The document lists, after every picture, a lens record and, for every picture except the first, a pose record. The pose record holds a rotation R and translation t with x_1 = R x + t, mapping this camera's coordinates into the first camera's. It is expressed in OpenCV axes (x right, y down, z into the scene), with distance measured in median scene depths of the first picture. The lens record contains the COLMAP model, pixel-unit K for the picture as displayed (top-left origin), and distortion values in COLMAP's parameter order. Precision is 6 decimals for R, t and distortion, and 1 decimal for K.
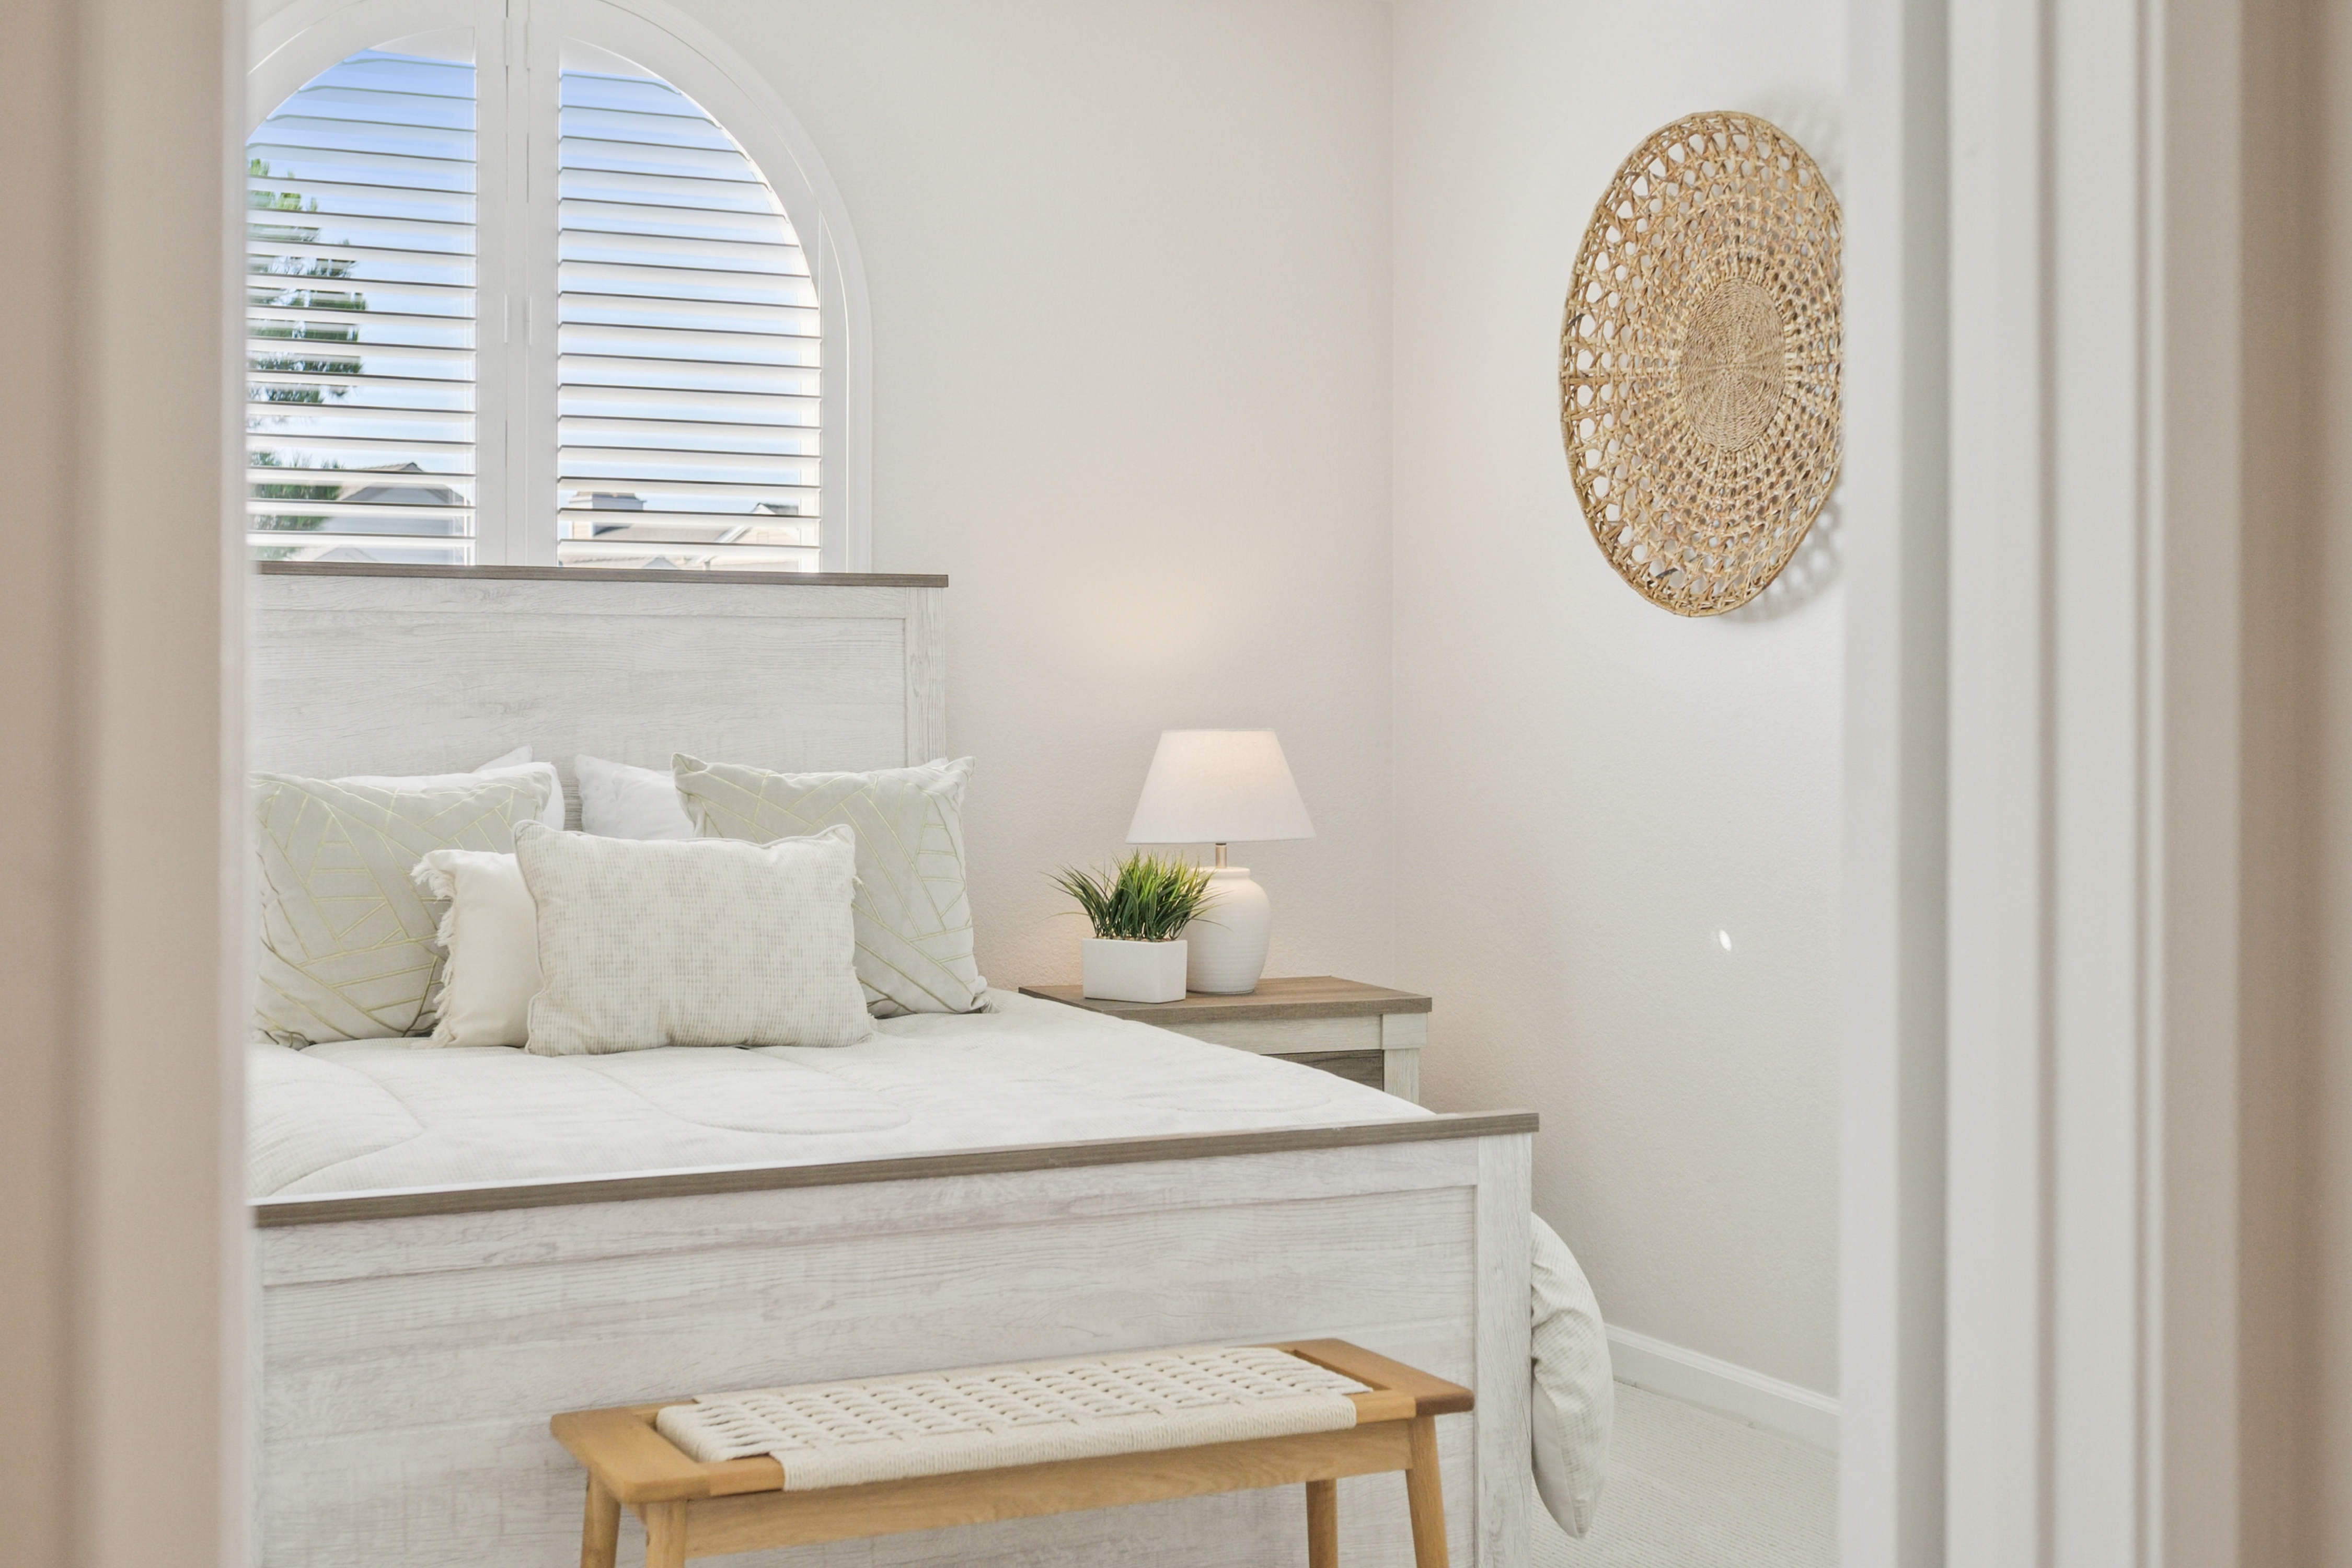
lens RADIAL K [[3071.7, 0, 1176.7], [0, 3071.7, 781.7], [0, 0, 1]] dist [-0.003429, 0.000000]
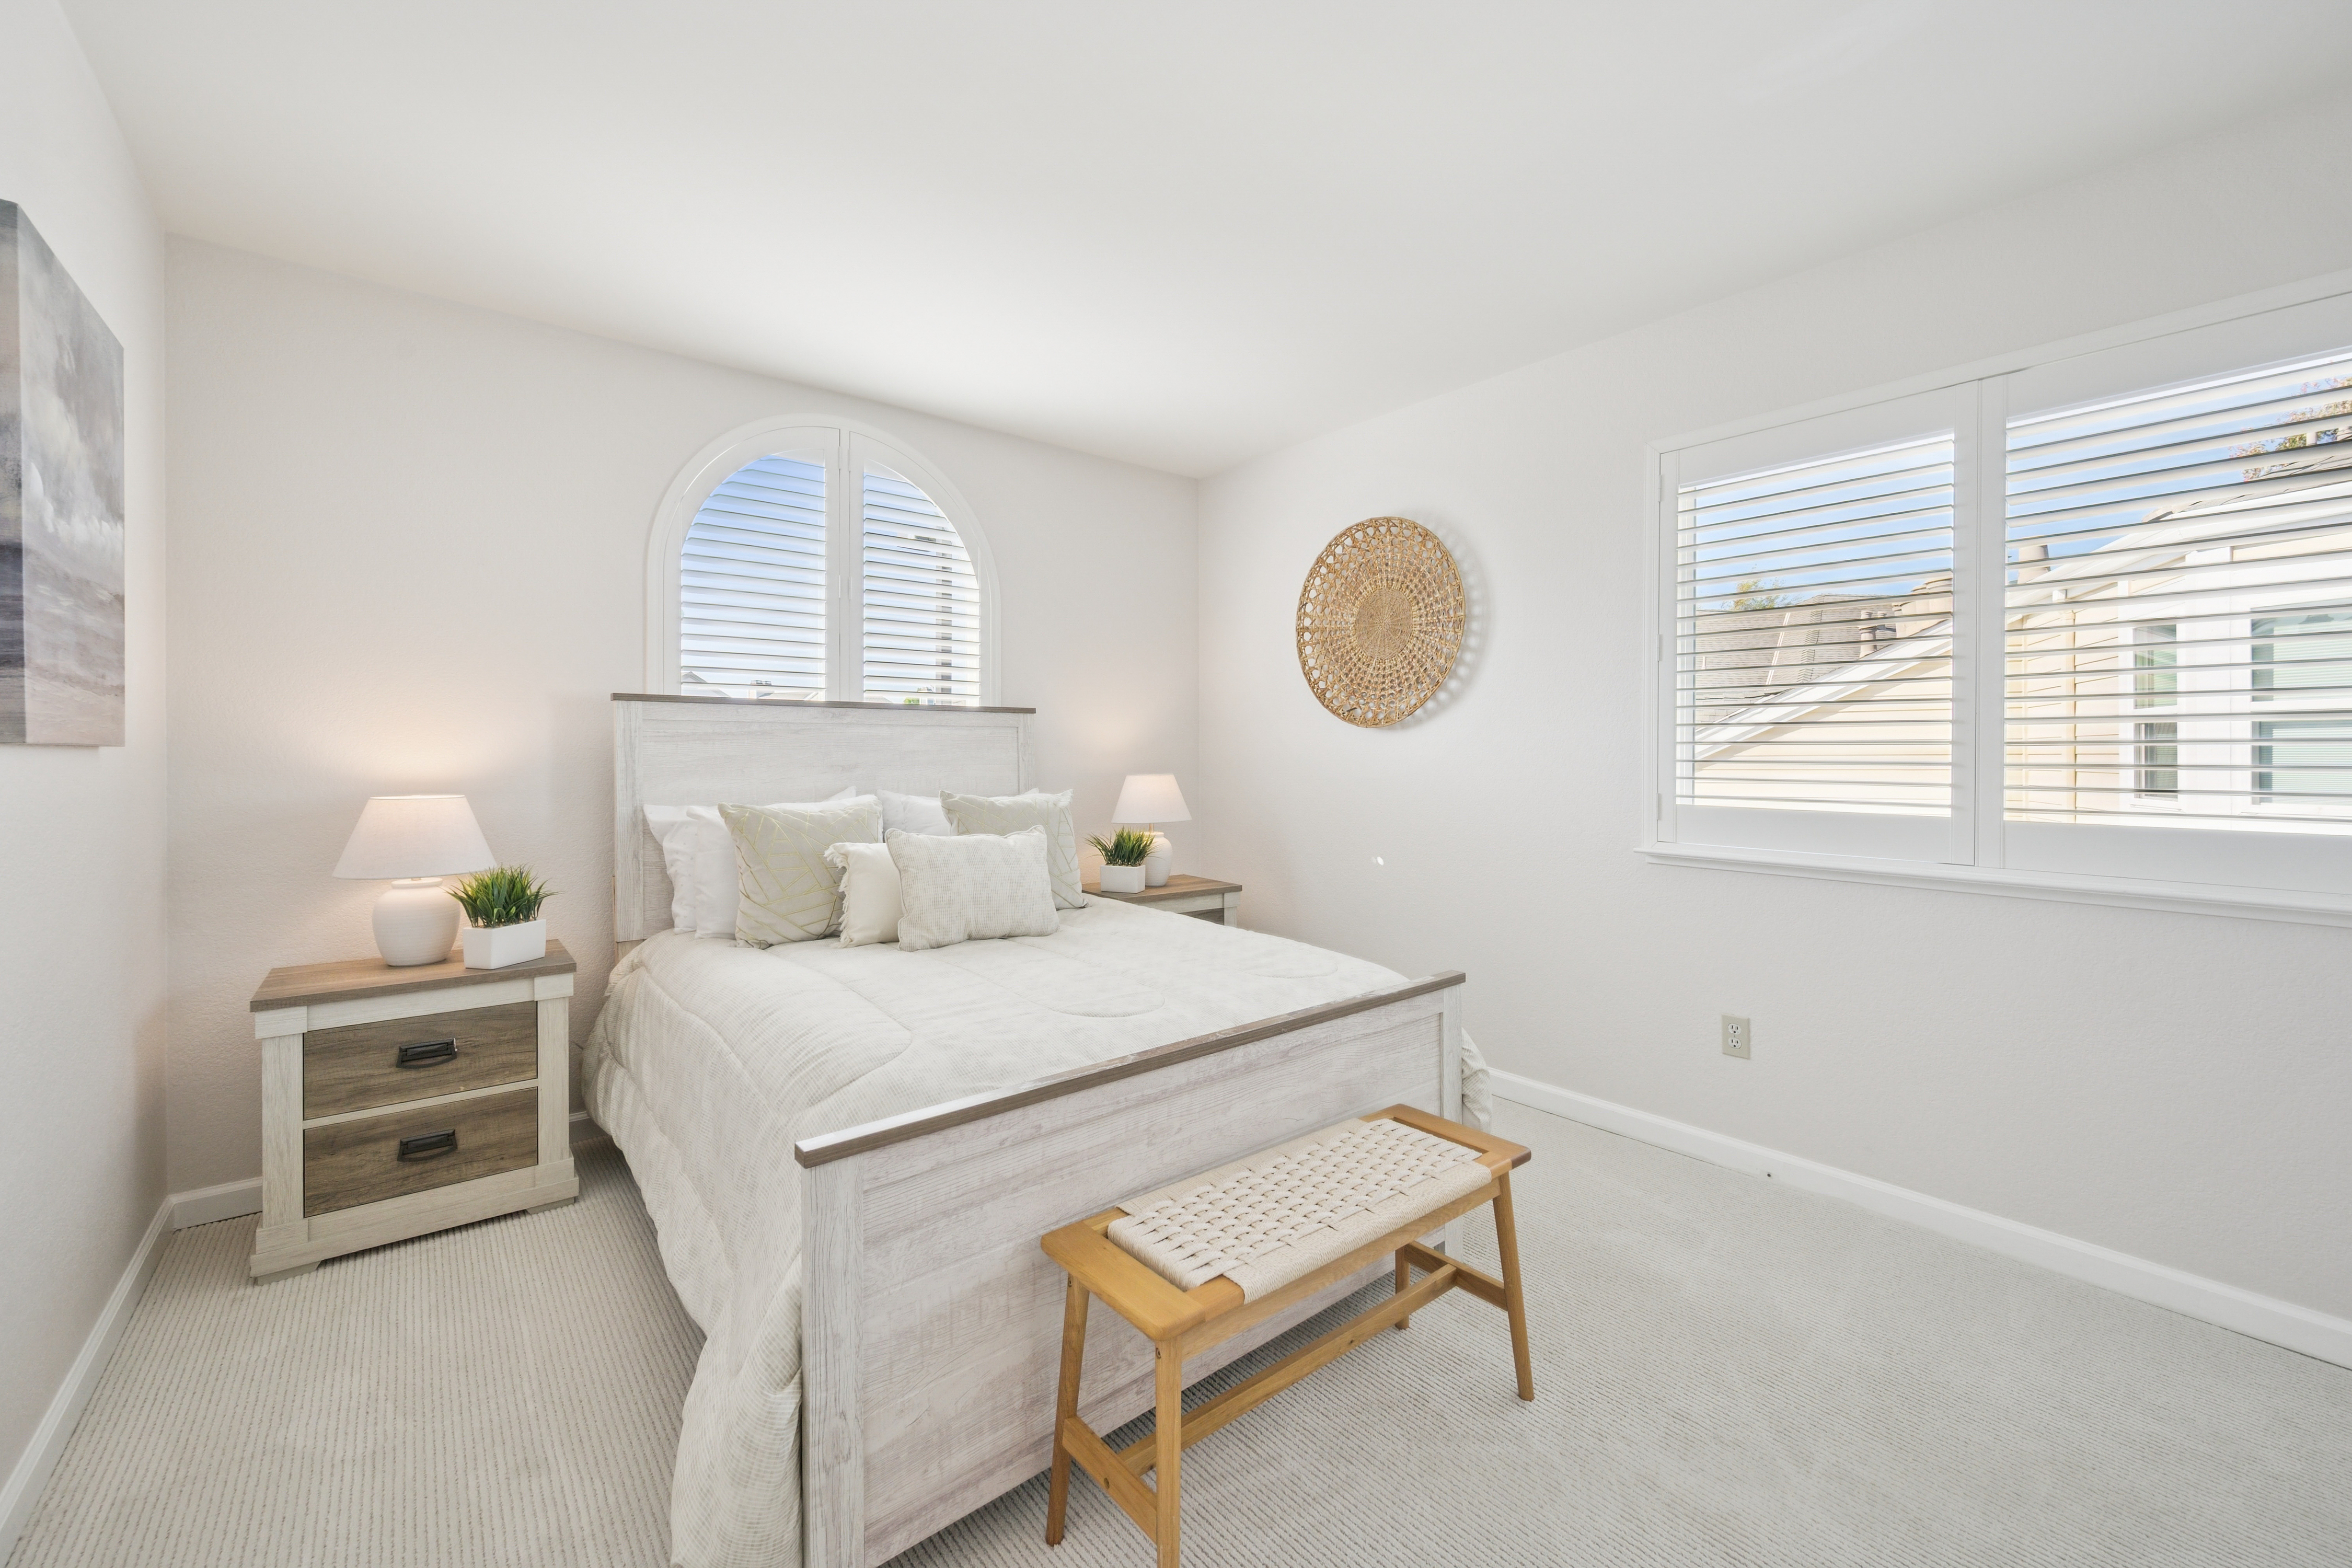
lens RADIAL K [[938.9, 0, 1176.5], [0, 938.9, 765.6], [0, 0, 1]] dist [-0.003090, -0.000256]
pose [[0.970399, -0.005700, 0.241441, -0.162786], [0.008709, 0.999897, -0.011399, -0.017527], [-0.241351, 0.013164, 0.970349, 0.336752]]
